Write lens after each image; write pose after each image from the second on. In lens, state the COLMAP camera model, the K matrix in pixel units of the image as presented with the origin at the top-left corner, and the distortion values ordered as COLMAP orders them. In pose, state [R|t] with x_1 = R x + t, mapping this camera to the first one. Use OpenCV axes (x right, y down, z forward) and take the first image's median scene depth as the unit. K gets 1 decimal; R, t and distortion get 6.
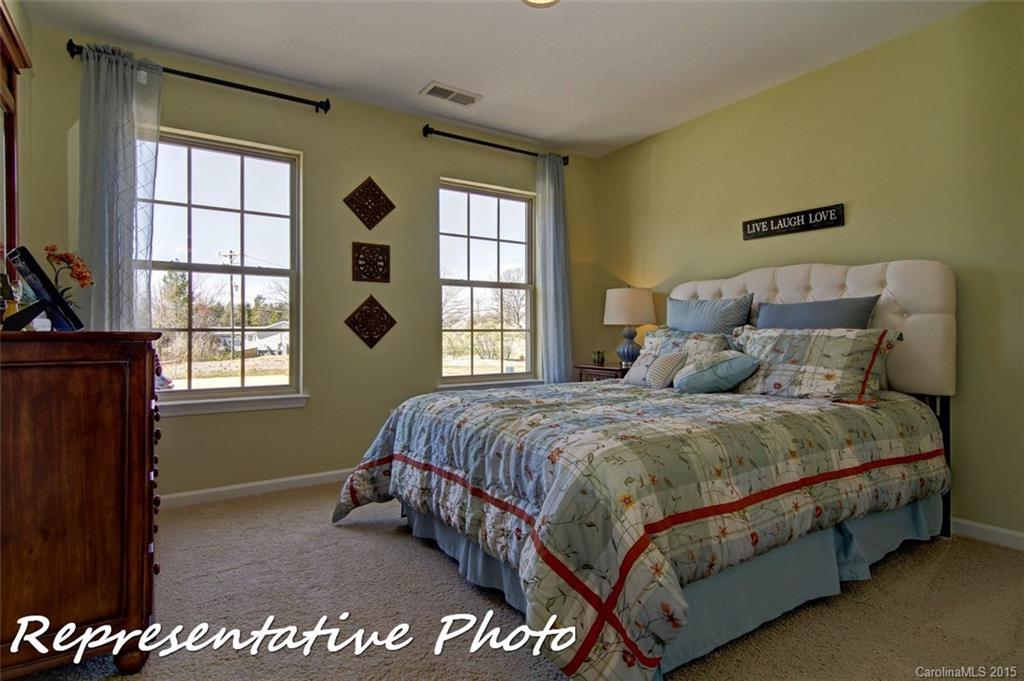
lens RADIAL K [[519.5, 0, 512.0], [0, 519.5, 340.5], [0, 0, 1]] dist [0.012988, -0.000991]
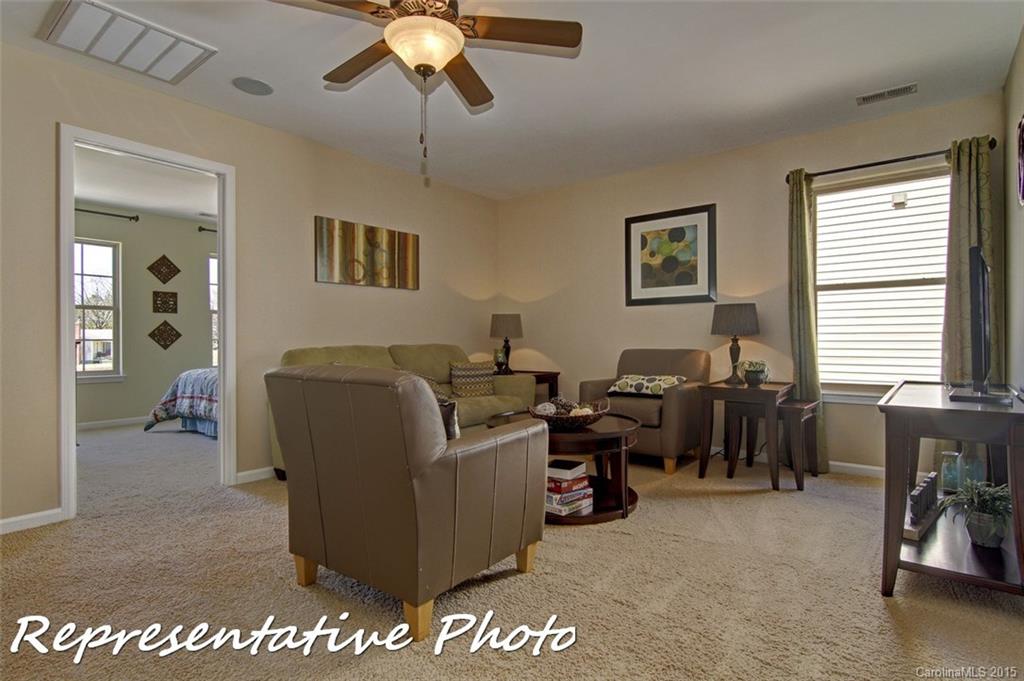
lens RADIAL K [[519.5, 0, 512.0], [0, 519.5, 340.5], [0, 0, 1]] dist [0.012988, -0.000991]
pose [[0.949020, -0.004681, 0.315180, 0.314517], [0.006617, 0.999965, -0.005072, 0.000755], [-0.315145, 0.006899, 0.949018, -1.153936]]
